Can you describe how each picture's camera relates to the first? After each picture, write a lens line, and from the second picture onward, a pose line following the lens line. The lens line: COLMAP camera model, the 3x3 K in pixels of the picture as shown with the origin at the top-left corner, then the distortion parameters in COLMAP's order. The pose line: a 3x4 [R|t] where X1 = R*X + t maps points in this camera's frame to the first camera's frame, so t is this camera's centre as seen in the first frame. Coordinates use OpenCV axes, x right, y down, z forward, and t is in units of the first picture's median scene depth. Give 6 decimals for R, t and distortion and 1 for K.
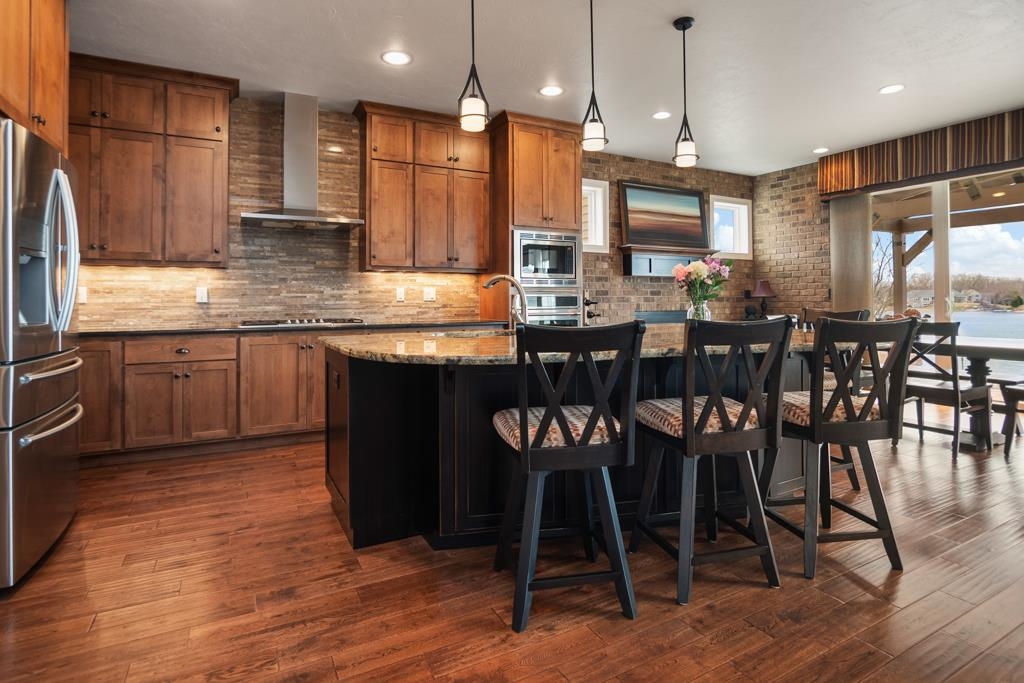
lens RADIAL K [[519.0, 0, 508.0], [0, 519.0, 294.4], [0, 0, 1]] dist [-0.025586, 0.000880]
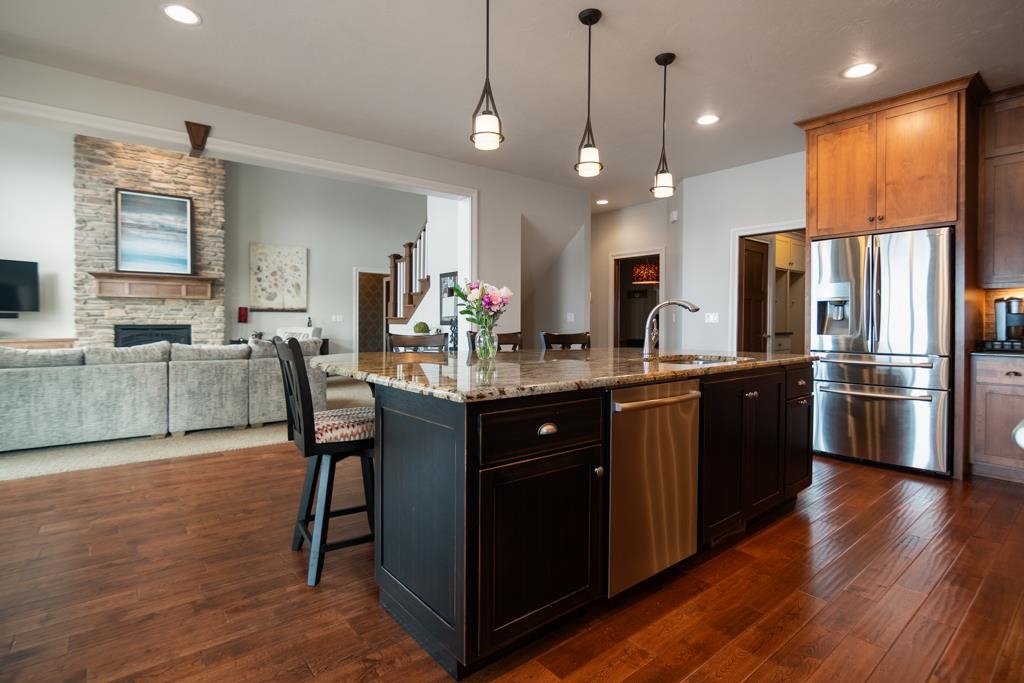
lens RADIAL K [[504.4, 0, 510.1], [0, 504.4, 323.6], [0, 0, 1]] dist [-0.016509, -0.000026]
pose [[-0.981059, 0.001426, -0.193703, 0.304586], [0.002300, 0.999988, -0.004288, 0.009010], [0.193694, -0.004652, -0.981051, 1.161676]]
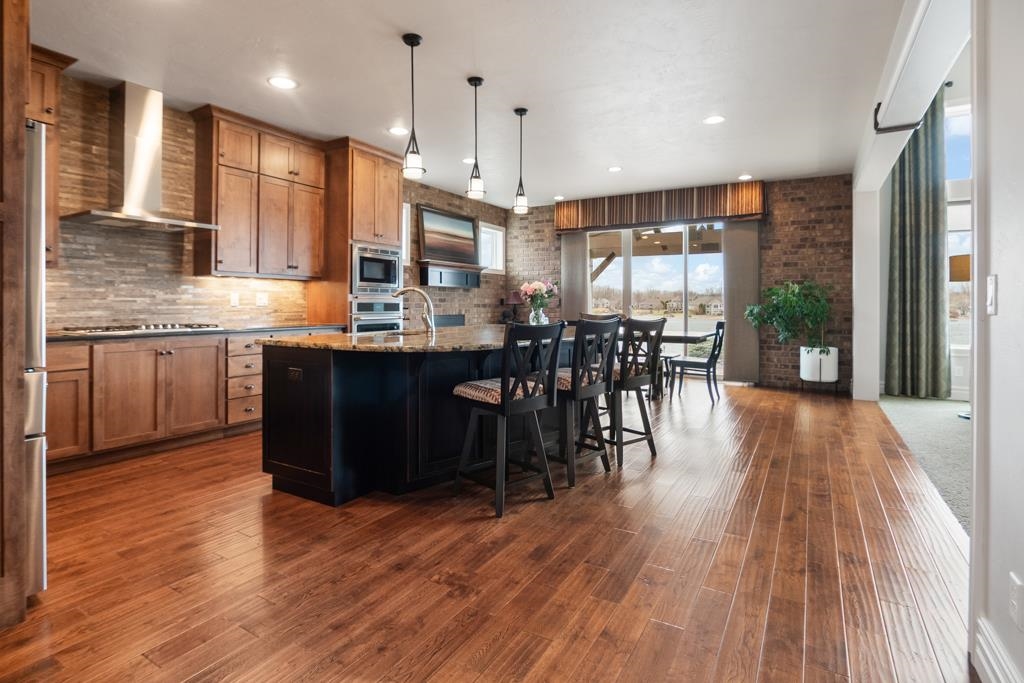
lens RADIAL K [[513.2, 0, 502.8], [0, 513.2, 304.6], [0, 0, 1]] dist [-0.022990, 0.001077]
pose [[0.855530, 0.006932, 0.517706, -0.286616], [-0.012273, 0.999901, 0.006893, -0.003421], [-0.517607, -0.012251, 0.855531, -0.124710]]
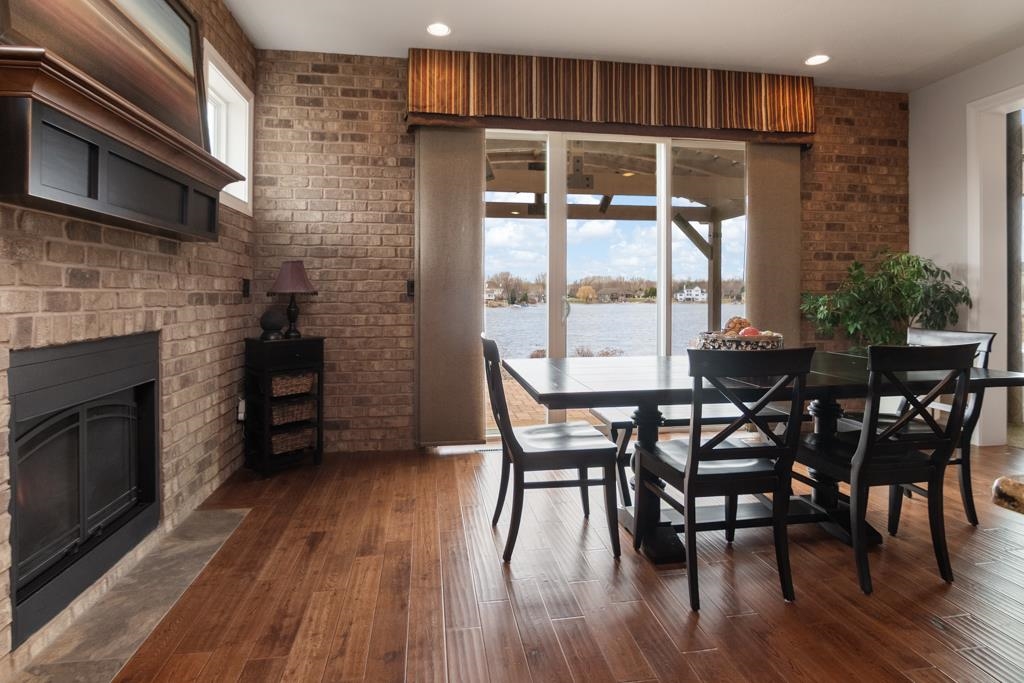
lens RADIAL K [[526.3, 0, 508.9], [0, 526.3, 290.6], [0, 0, 1]] dist [-0.017053, 0.001116]
pose [[0.325223, 0.010695, 0.945577, 0.130549], [-0.011229, 0.999909, -0.007447, 0.005263], [-0.945571, -0.008196, 0.325314, 0.935326]]
